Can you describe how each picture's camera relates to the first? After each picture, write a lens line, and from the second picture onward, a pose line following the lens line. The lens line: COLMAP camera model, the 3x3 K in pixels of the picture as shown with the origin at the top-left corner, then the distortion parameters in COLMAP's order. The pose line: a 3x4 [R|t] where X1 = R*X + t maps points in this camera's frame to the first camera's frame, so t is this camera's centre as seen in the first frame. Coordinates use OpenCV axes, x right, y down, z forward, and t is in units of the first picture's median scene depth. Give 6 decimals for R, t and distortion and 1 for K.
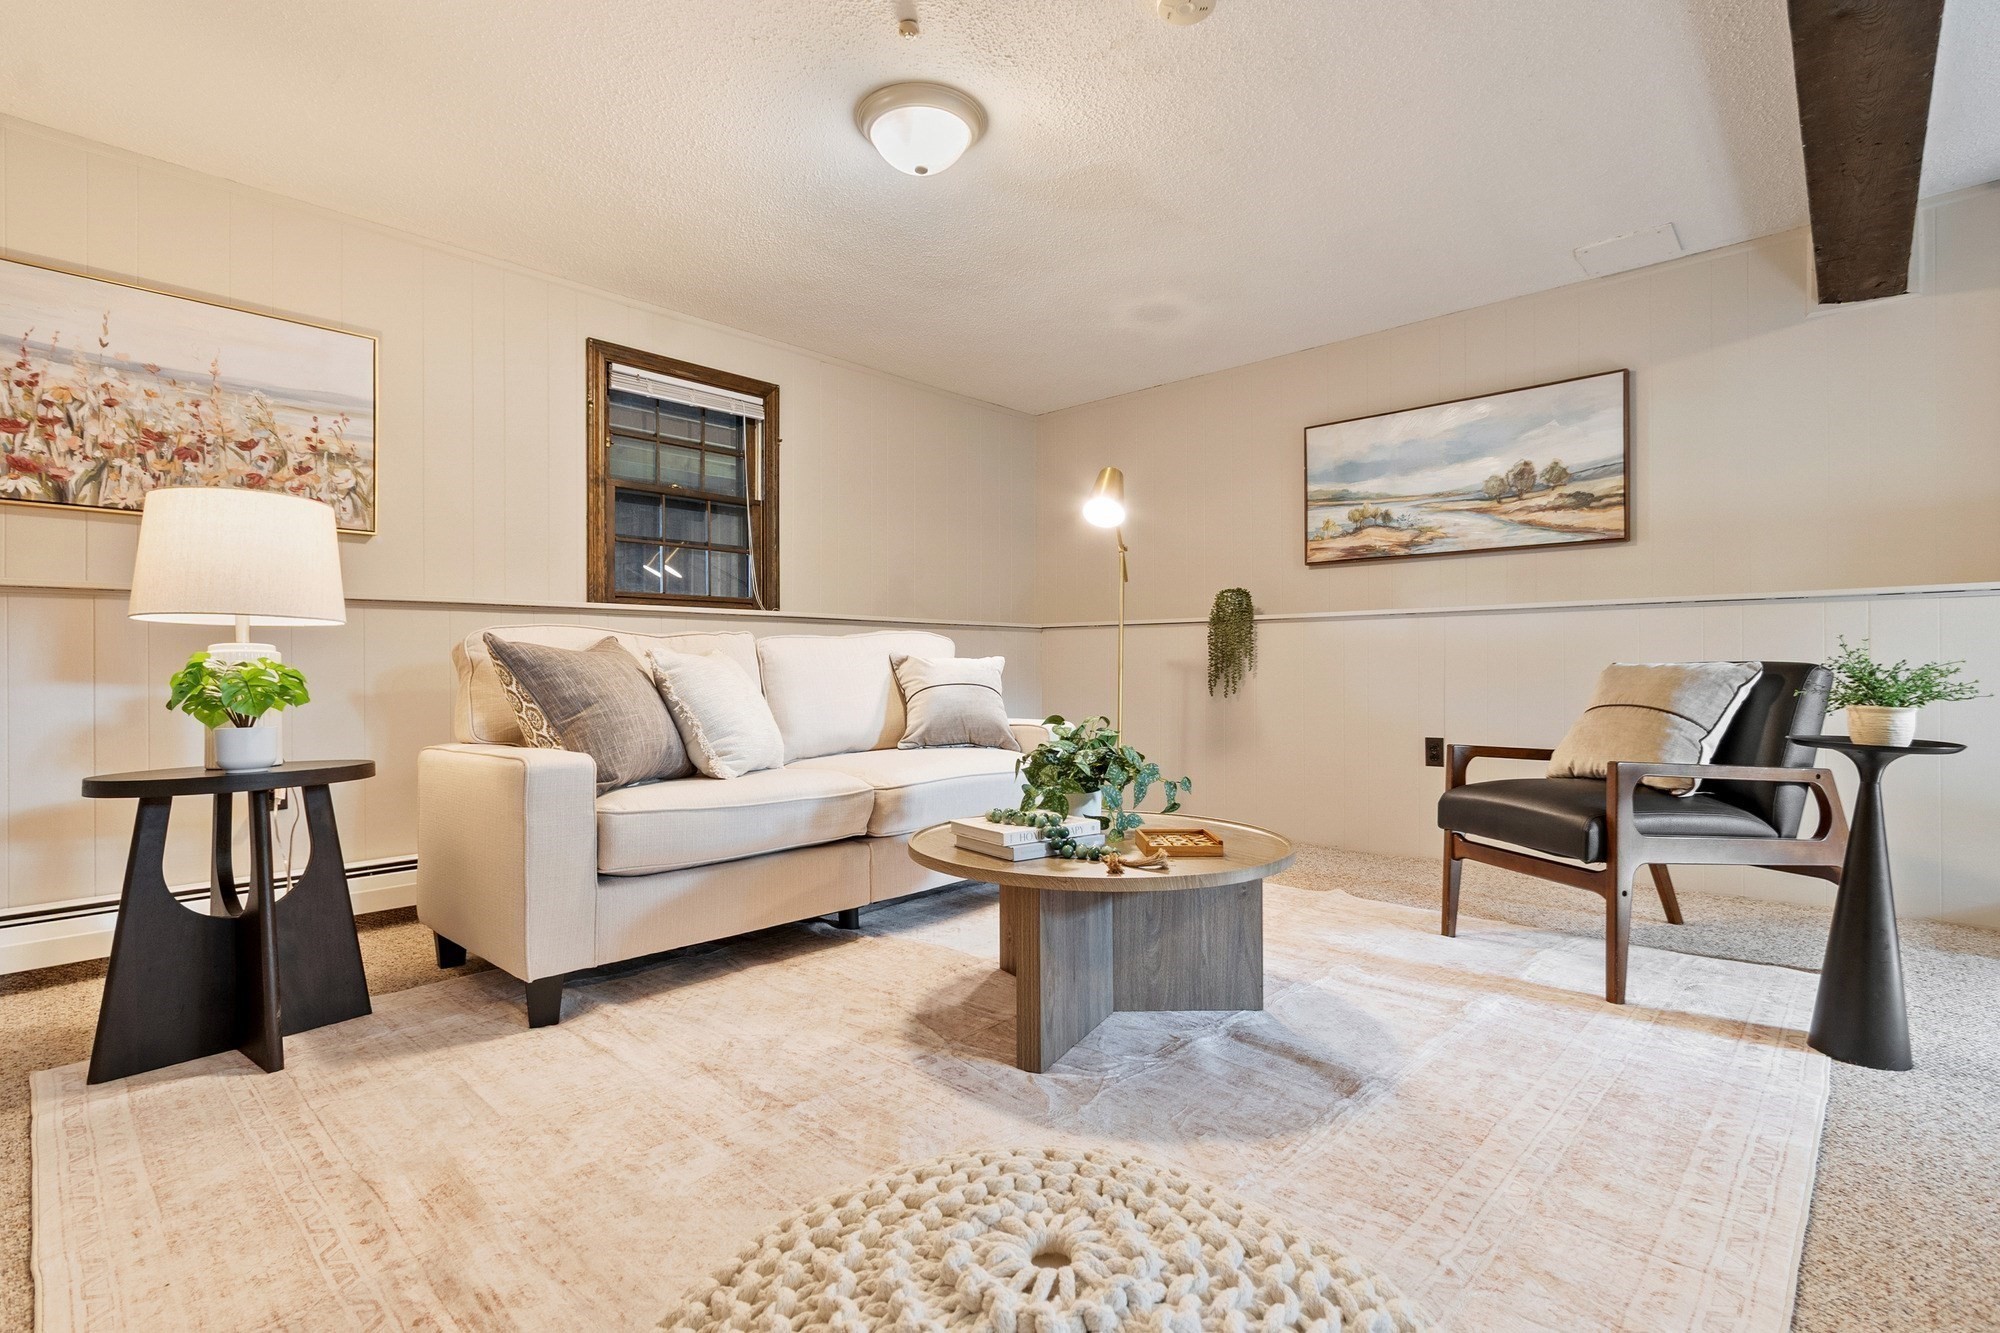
lens RADIAL K [[935.9, 0, 996.1], [0, 935.9, 669.8], [0, 0, 1]] dist [0.000941, -0.001288]
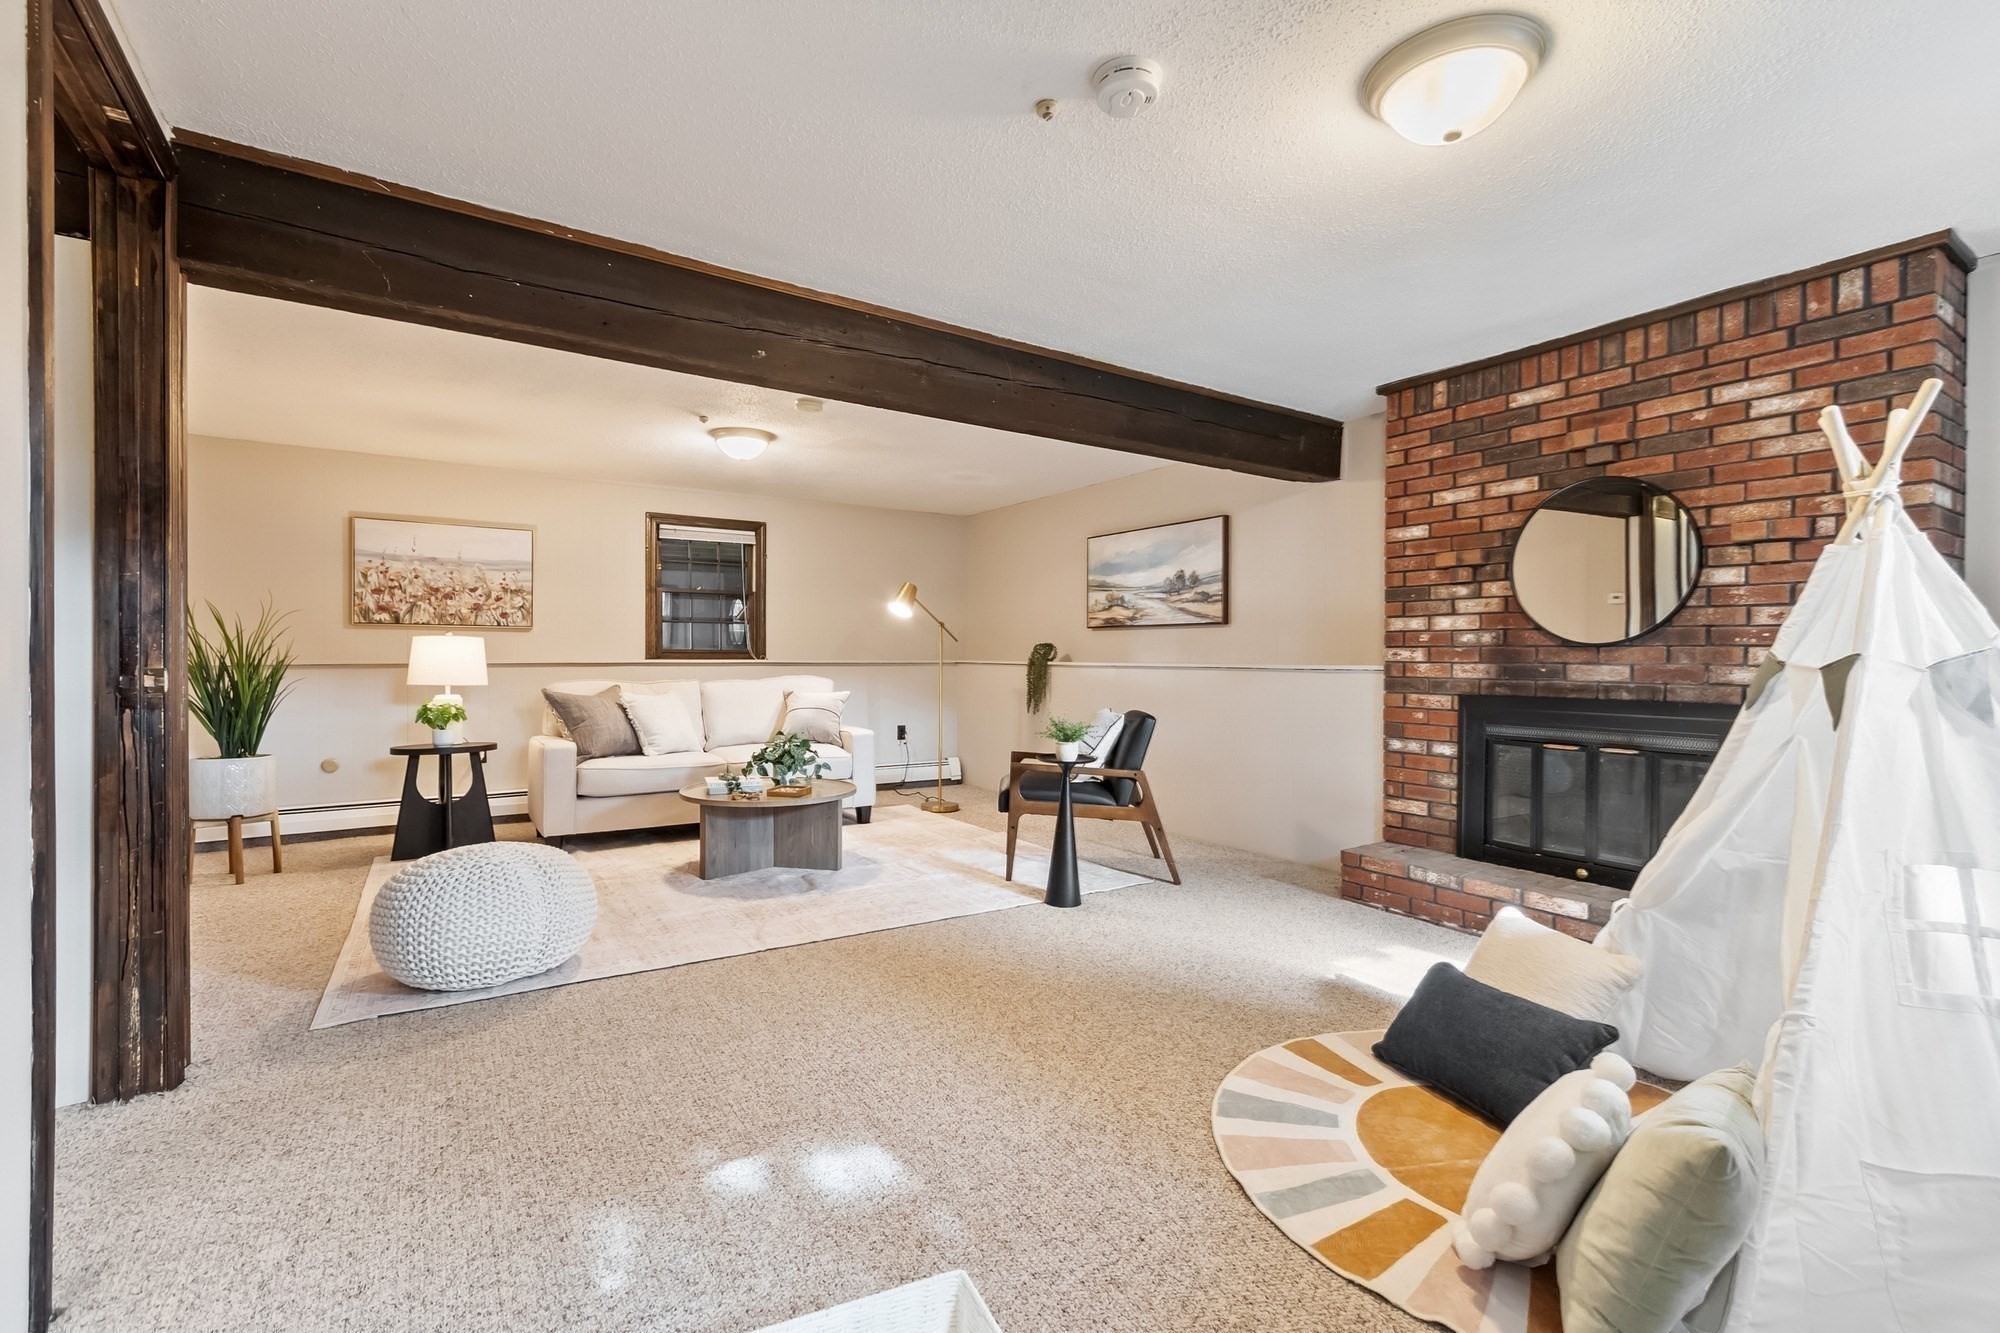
lens RADIAL K [[872.9, 0, 1002.5], [0, 872.9, 661.1], [0, 0, 1]] dist [0.004514, 0.000376]
pose [[0.973341, 0.010329, -0.229132, 0.793725], [-0.009314, 0.999941, 0.005512, -0.098263], [0.229175, -0.003231, 0.973380, -0.630291]]
